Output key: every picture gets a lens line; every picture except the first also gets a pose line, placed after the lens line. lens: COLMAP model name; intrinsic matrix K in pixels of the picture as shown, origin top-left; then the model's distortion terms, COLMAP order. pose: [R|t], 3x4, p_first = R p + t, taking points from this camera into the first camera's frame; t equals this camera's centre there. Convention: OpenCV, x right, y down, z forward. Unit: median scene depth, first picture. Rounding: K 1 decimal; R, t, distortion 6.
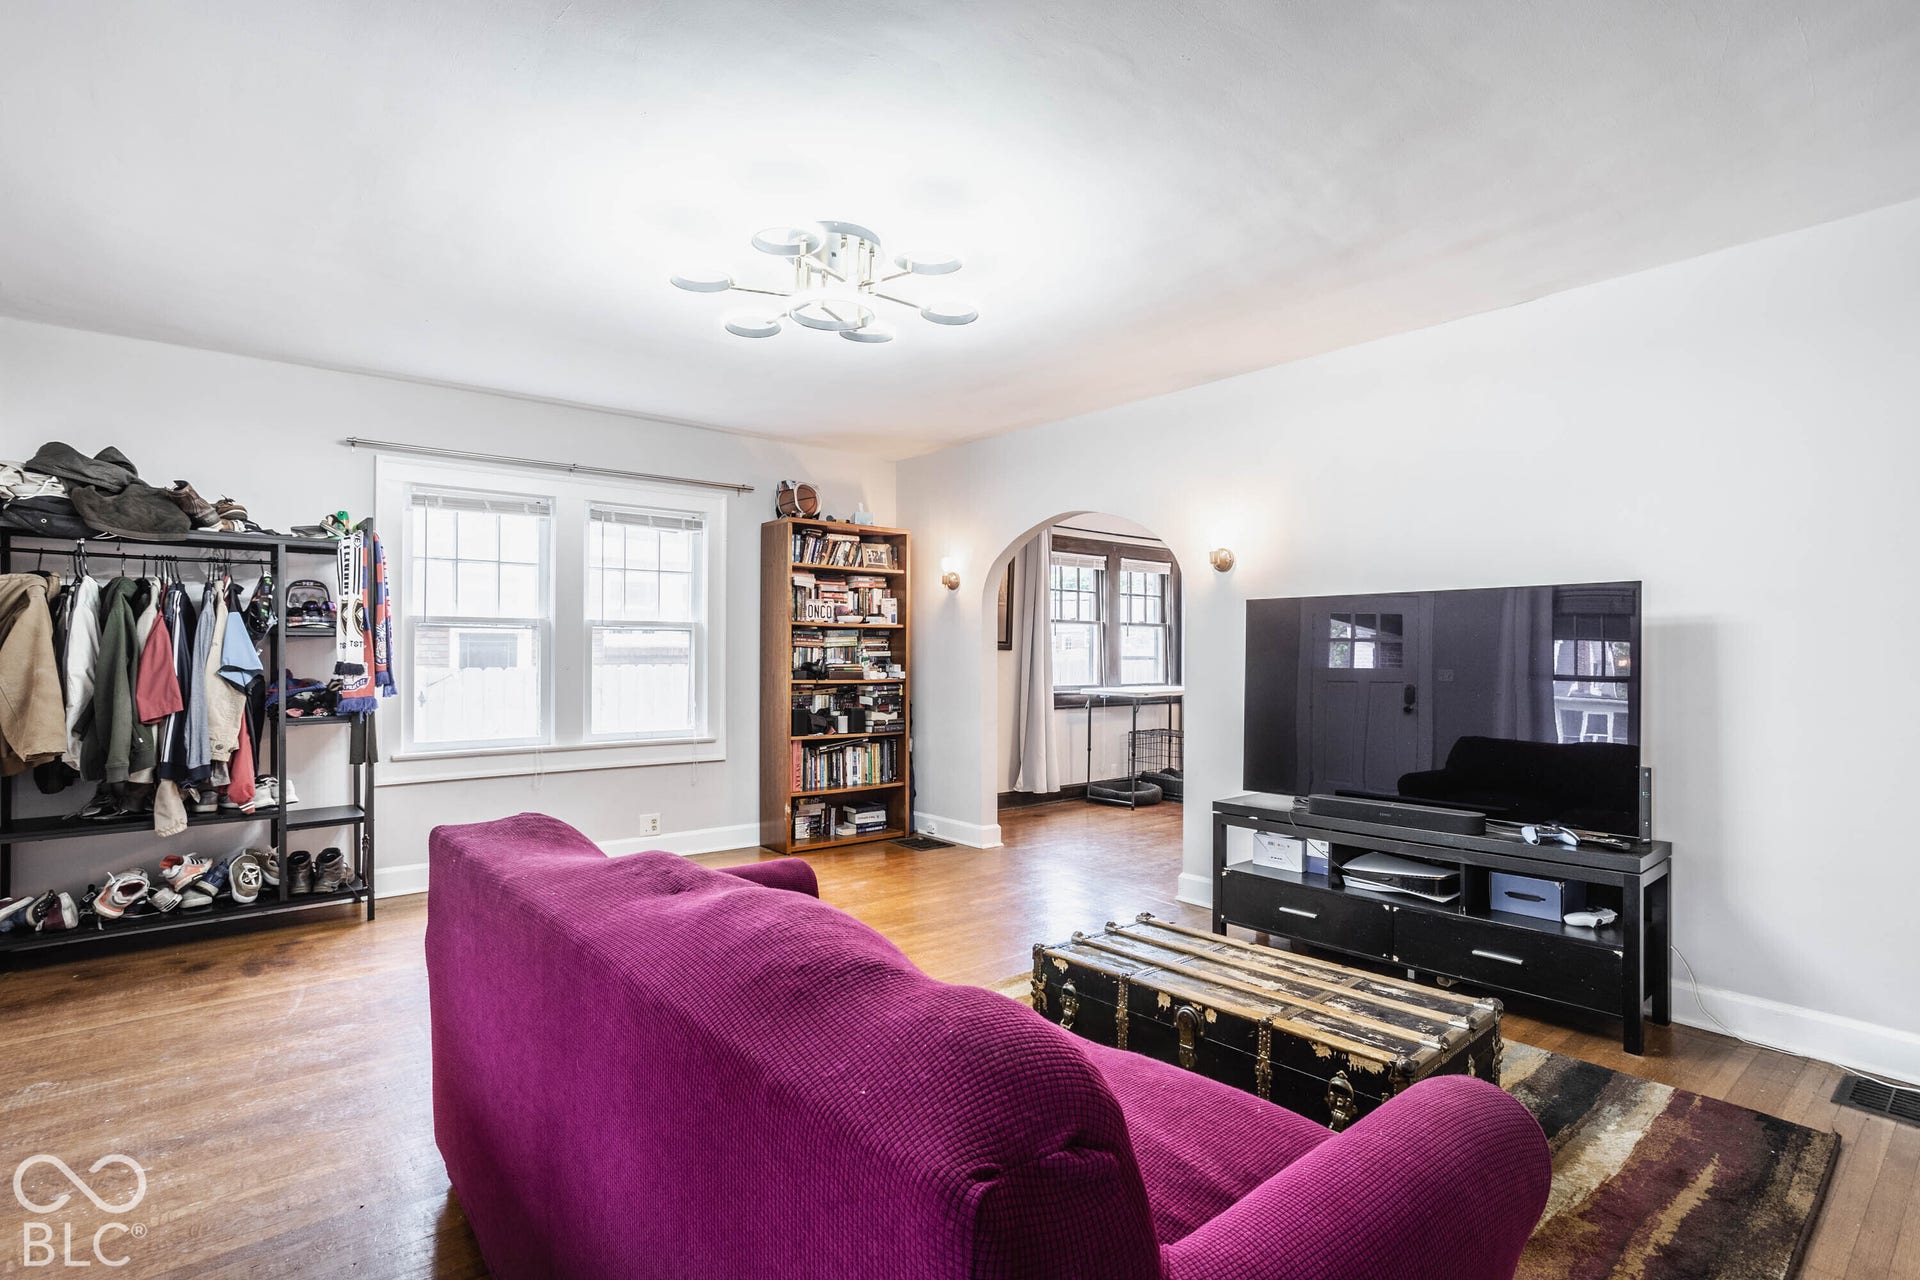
lens RADIAL K [[926.9, 0, 949.9], [0, 926.9, 643.9], [0, 0, 1]] dist [-0.064838, 0.042045]
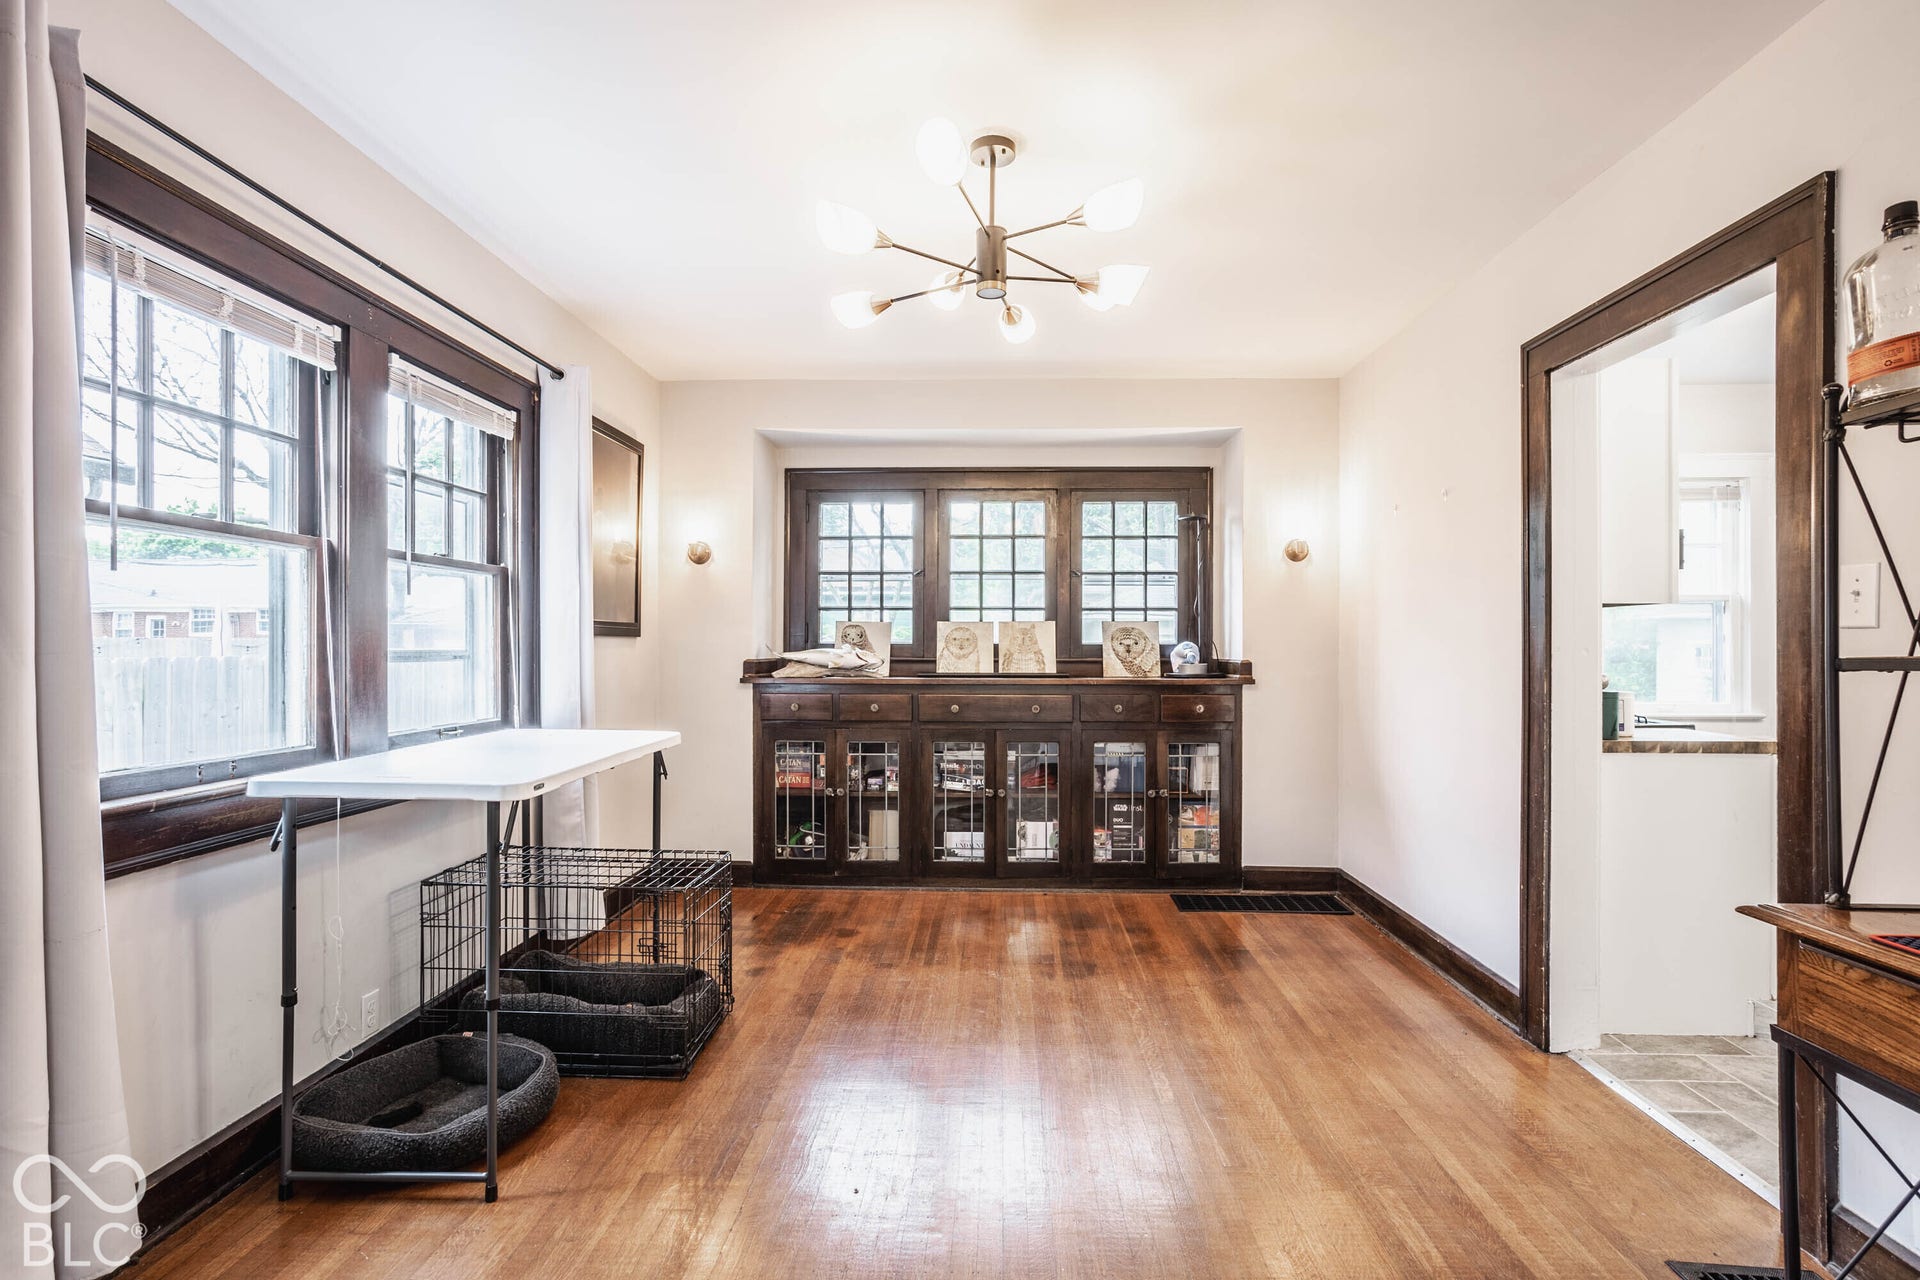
lens RADIAL K [[926.9, 0, 949.9], [0, 926.9, 643.9], [0, 0, 1]] dist [-0.064838, 0.042045]
pose [[0.666802, -0.003361, 0.745228, 0.105721], [-0.004401, 0.999955, 0.008448, 0.009591], [-0.745222, -0.008913, 0.666757, 0.861366]]
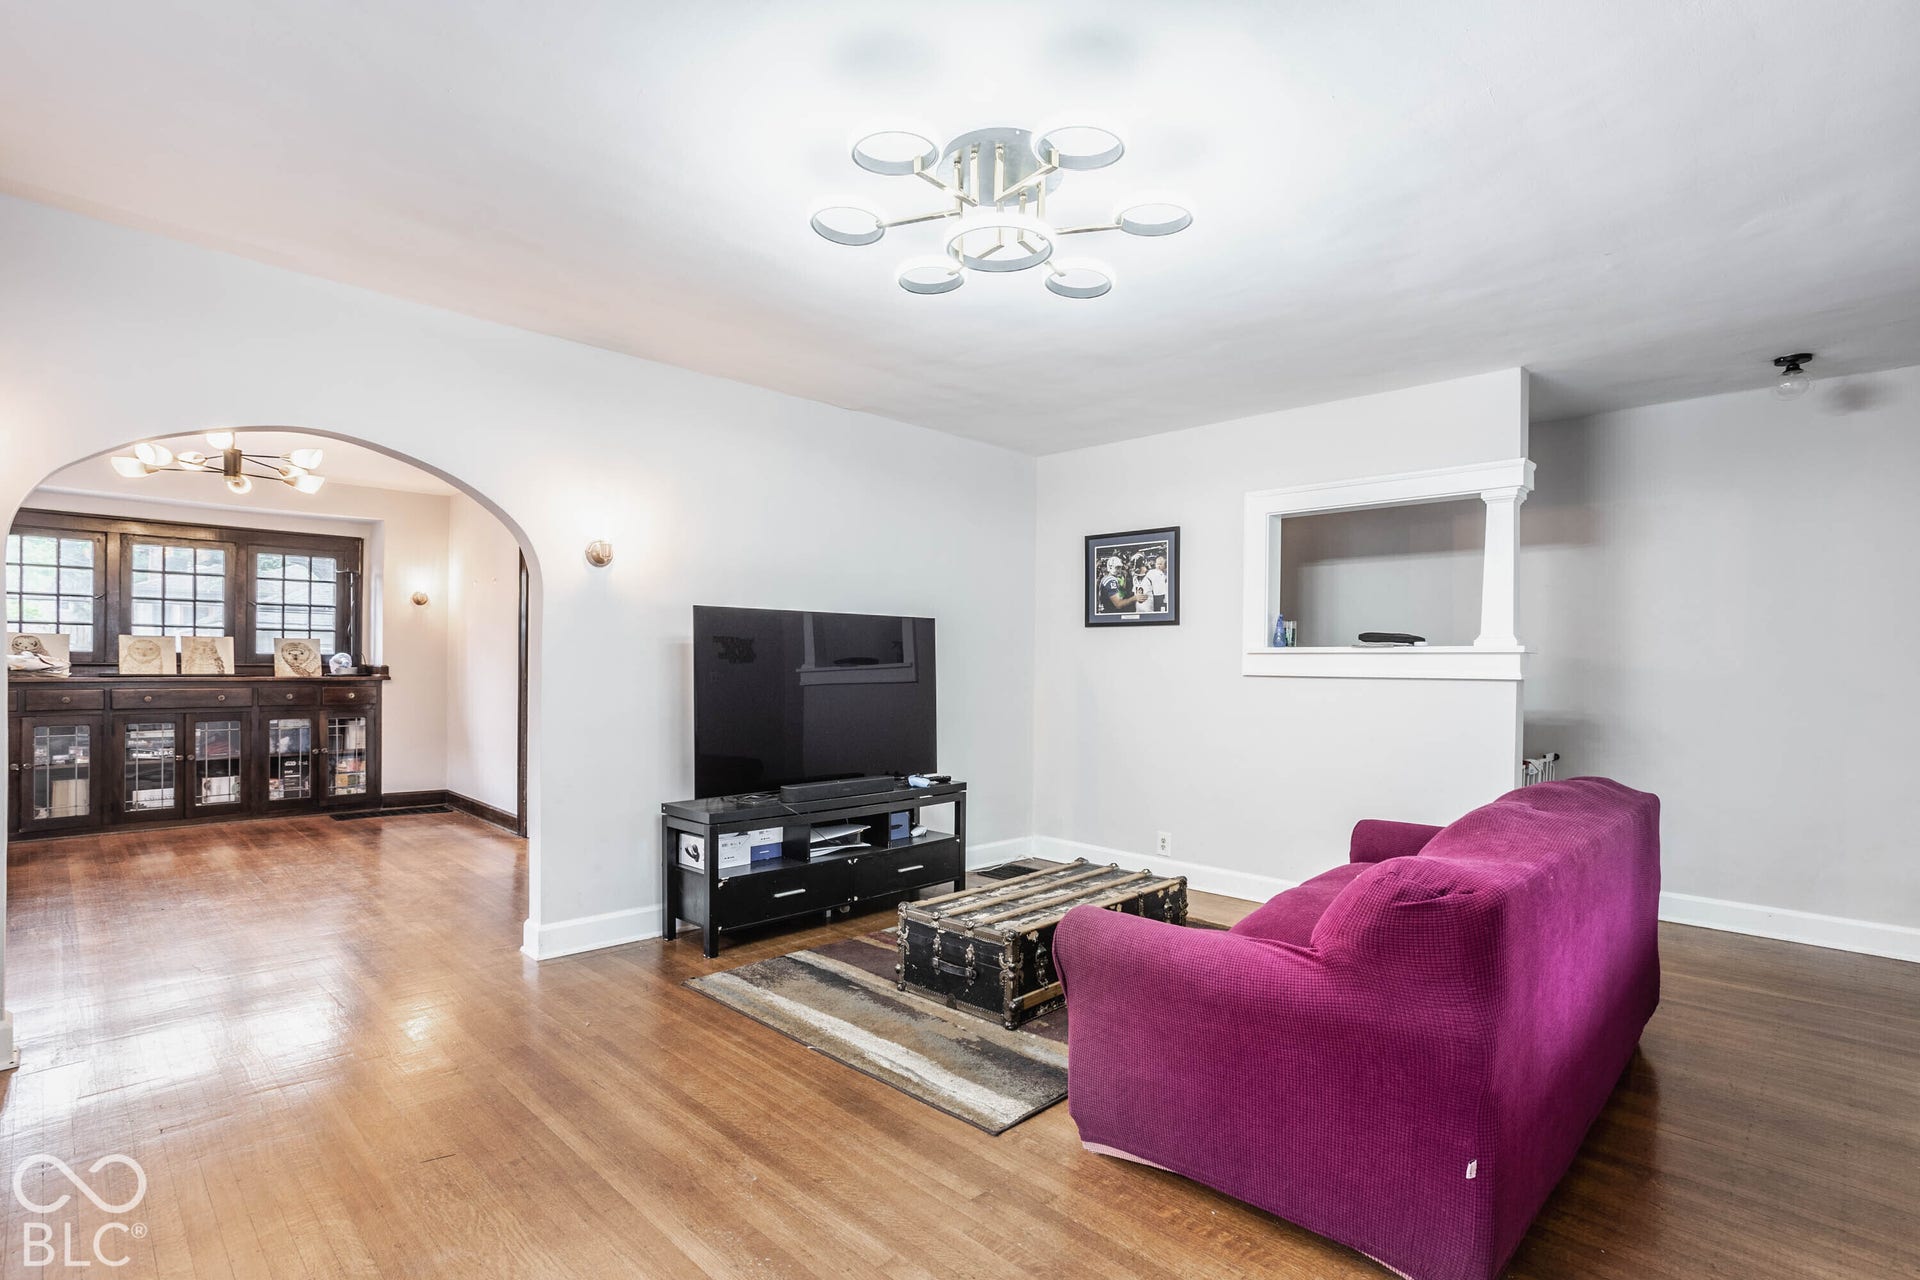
lens RADIAL K [[948.5, 0, 985.3], [0, 948.5, 669.5], [0, 0, 1]] dist [-0.017540, 0.001415]
pose [[-0.119334, -0.016247, 0.992721, -0.481541], [-0.022549, 0.999653, 0.013650, -0.000566], [-0.992598, -0.020756, -0.119659, 0.554704]]
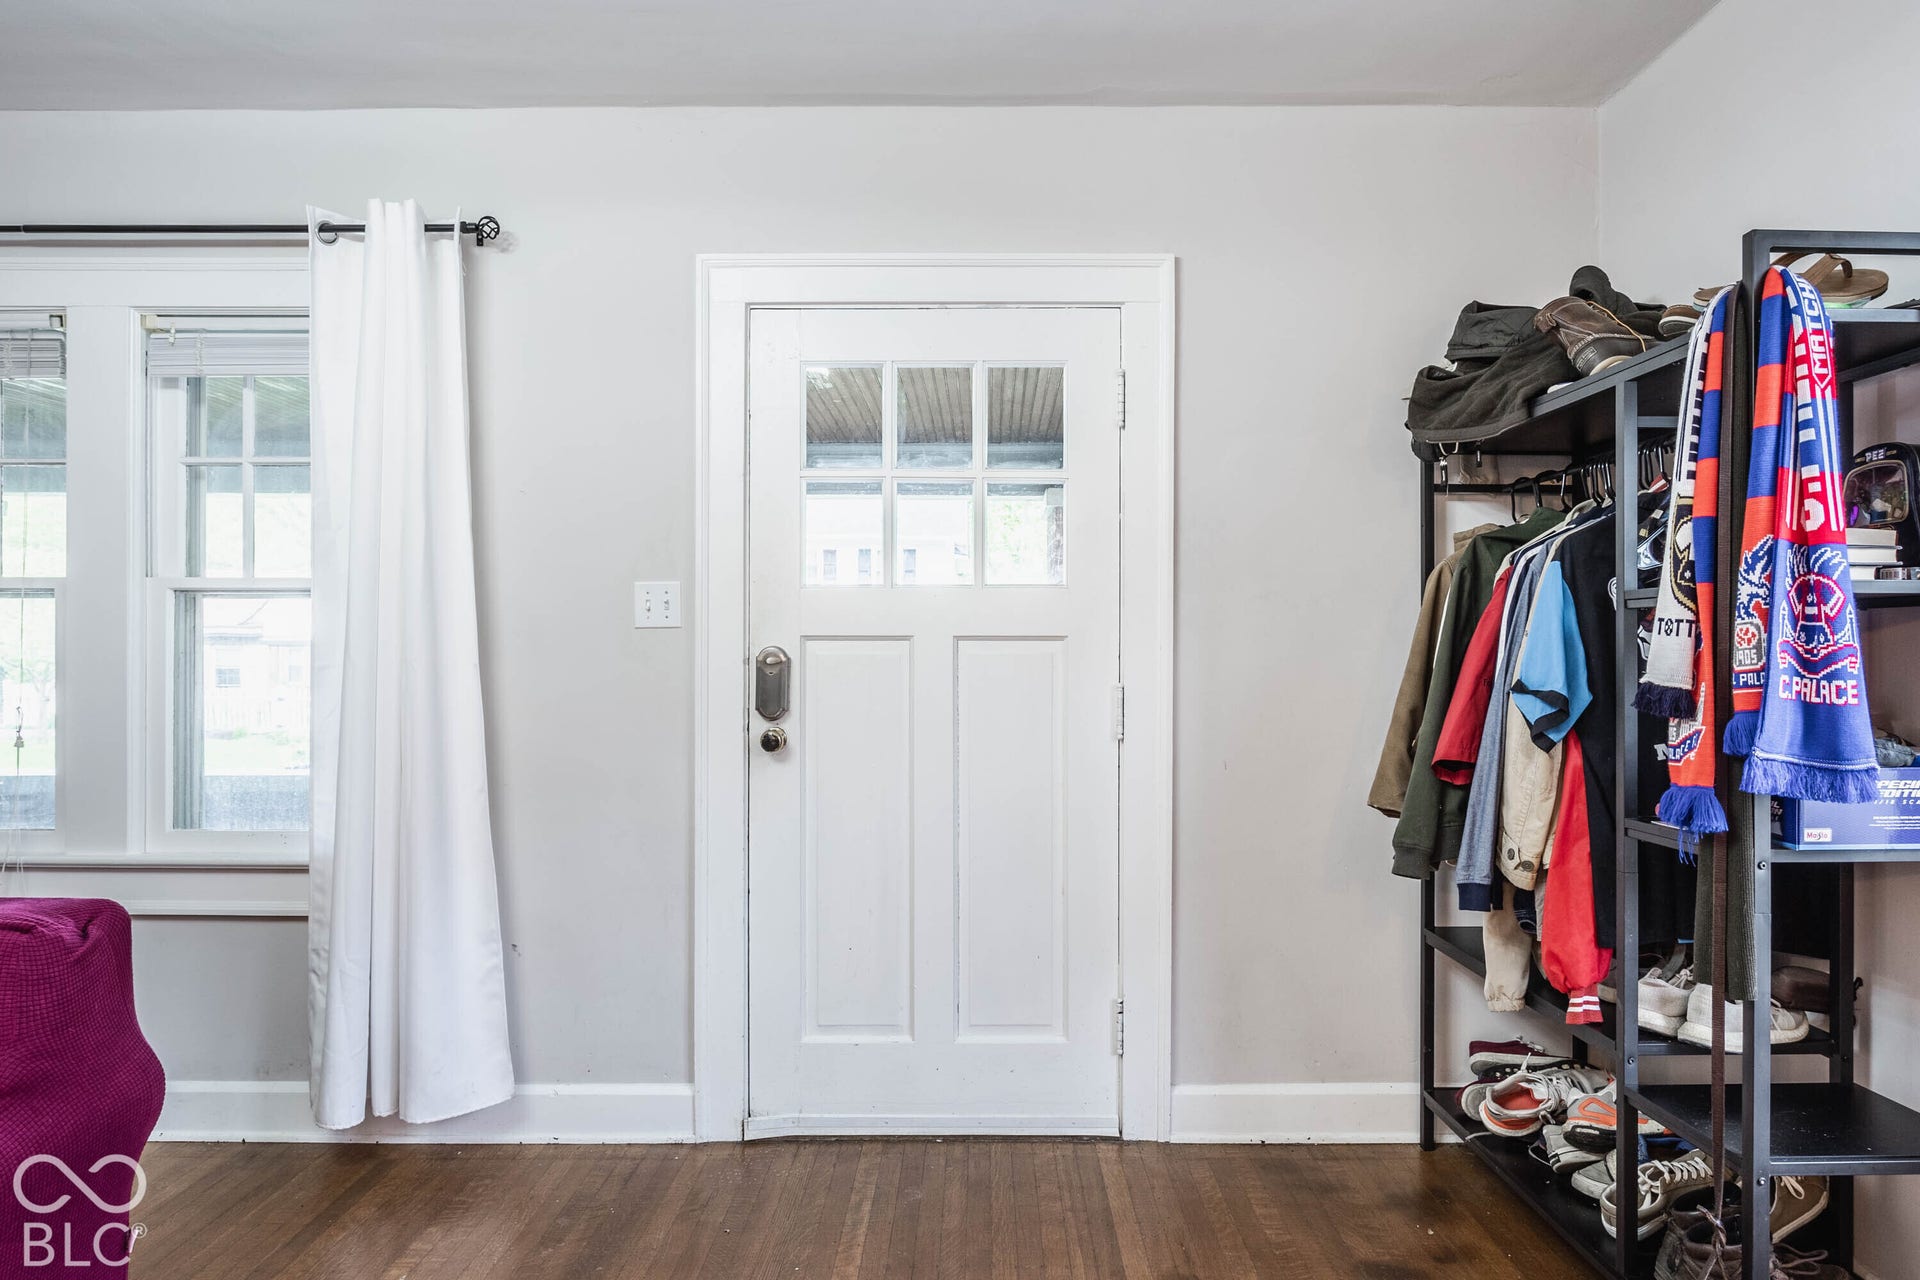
lens RADIAL K [[1208.3, 0, 986.7], [0, 1208.3, 639.7], [0, 0, 1]] dist [-0.025158, 0.026677]
pose [[-0.623565, -0.007498, -0.781736, -0.095521], [0.004459, 0.999904, -0.013147, 0.006551], [0.781759, -0.011684, -0.623471, 0.738768]]
